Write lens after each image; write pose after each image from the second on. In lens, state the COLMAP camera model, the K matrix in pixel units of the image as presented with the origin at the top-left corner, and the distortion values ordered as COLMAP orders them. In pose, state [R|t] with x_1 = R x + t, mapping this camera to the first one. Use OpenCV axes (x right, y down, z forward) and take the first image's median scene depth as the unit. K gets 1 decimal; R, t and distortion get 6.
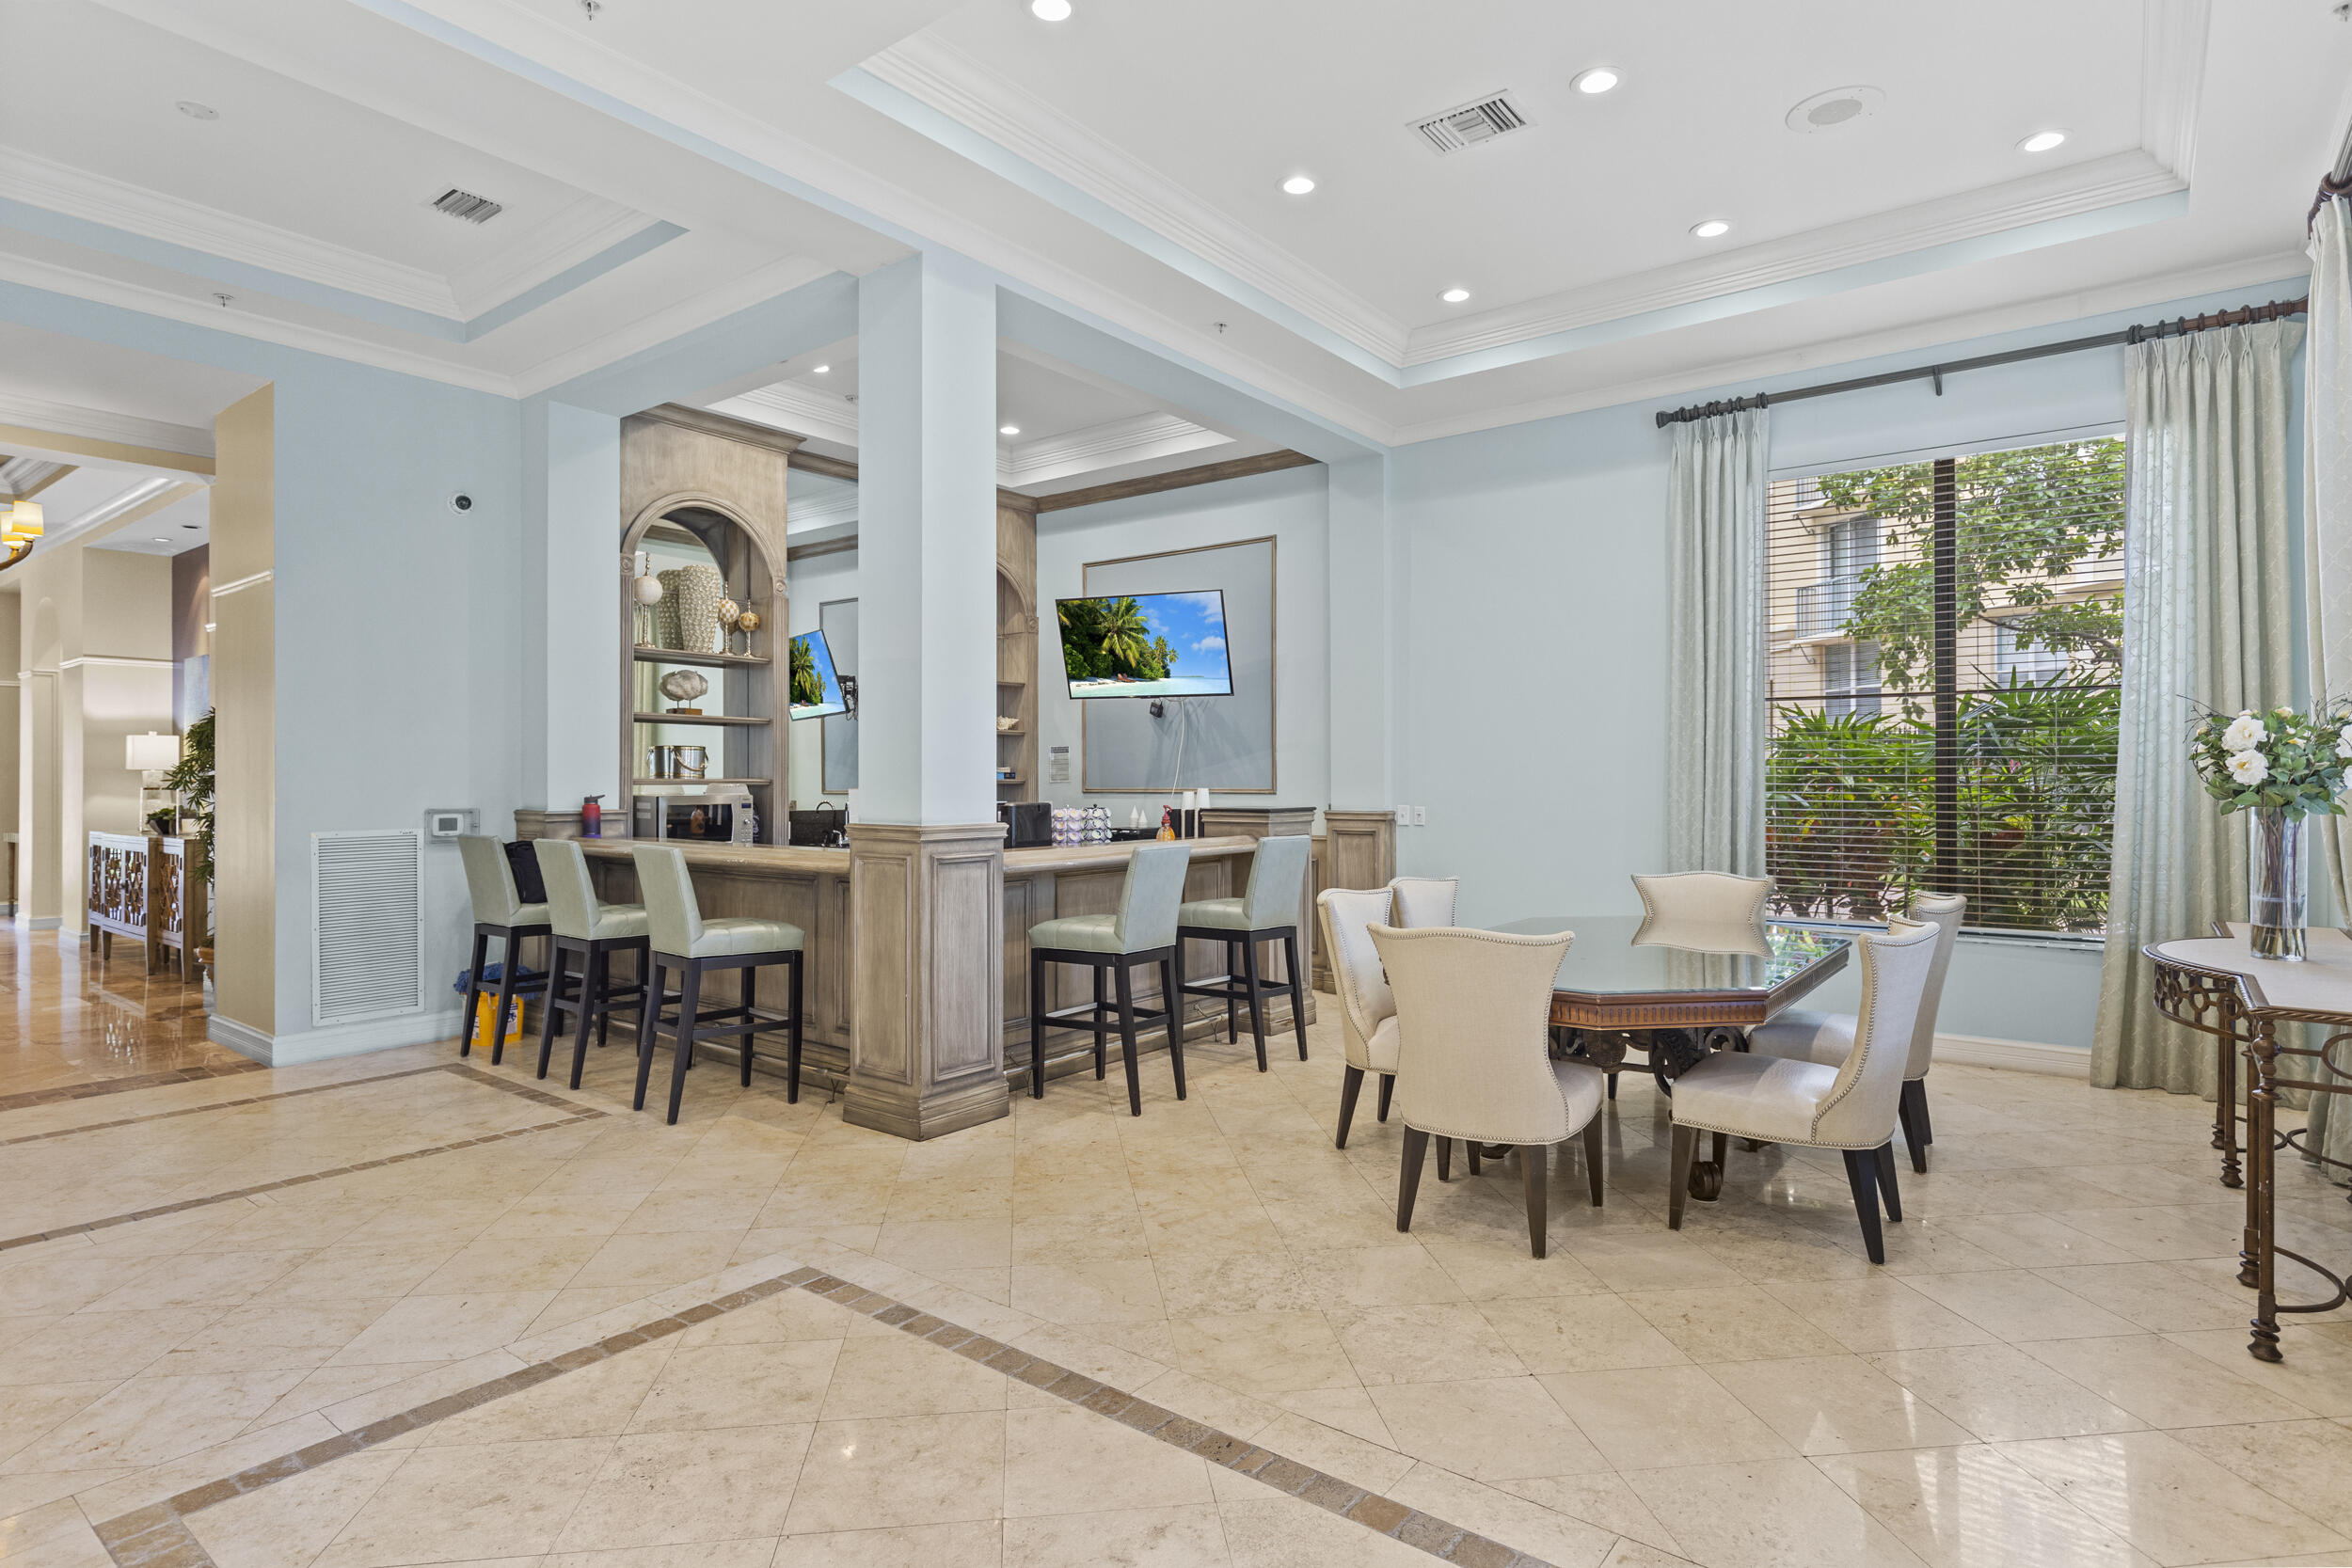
lens RADIAL K [[1244.5, 0, 1176.0], [0, 1244.5, 784.0], [0, 0, 1]] dist [0.000881, -0.000024]
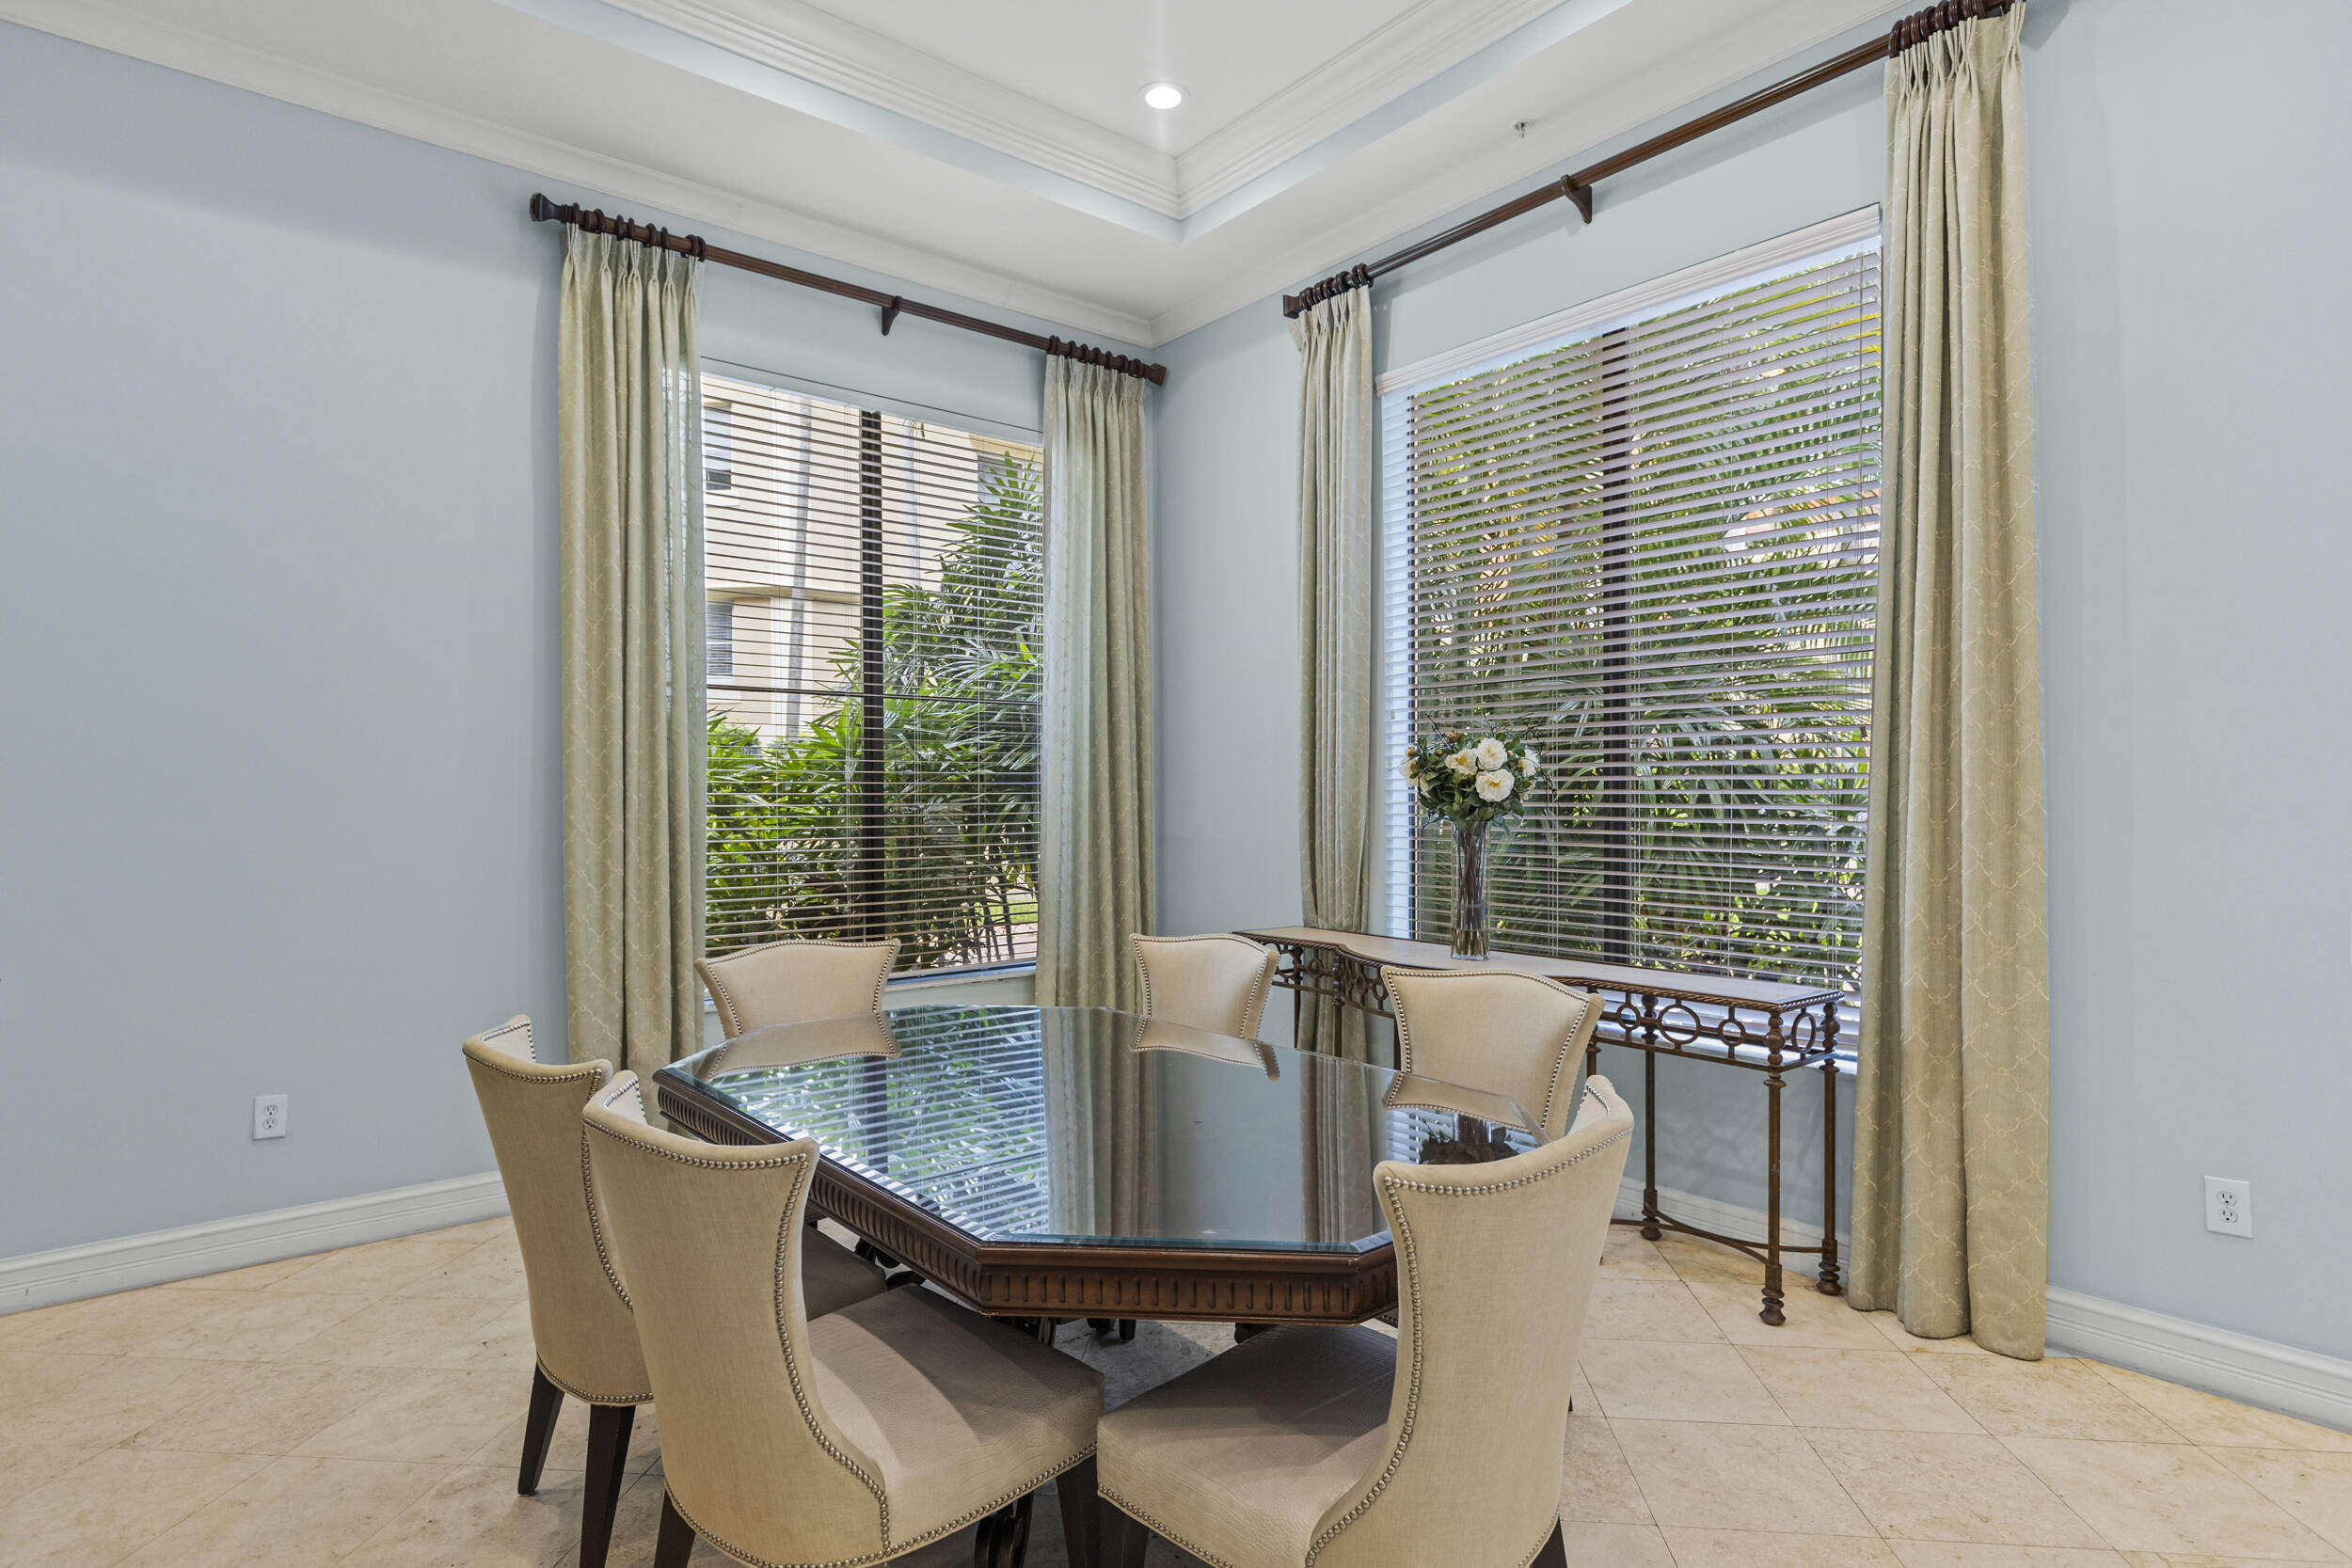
lens RADIAL K [[1244.5, 0, 1176.0], [0, 1244.5, 784.0], [0, 0, 1]] dist [0.000881, -0.000024]
pose [[0.201567, 0.006608, 0.979453, -0.168425], [0.009677, 0.999915, -0.008737, -0.004737], [-0.979427, 0.011240, 0.201486, 0.695361]]
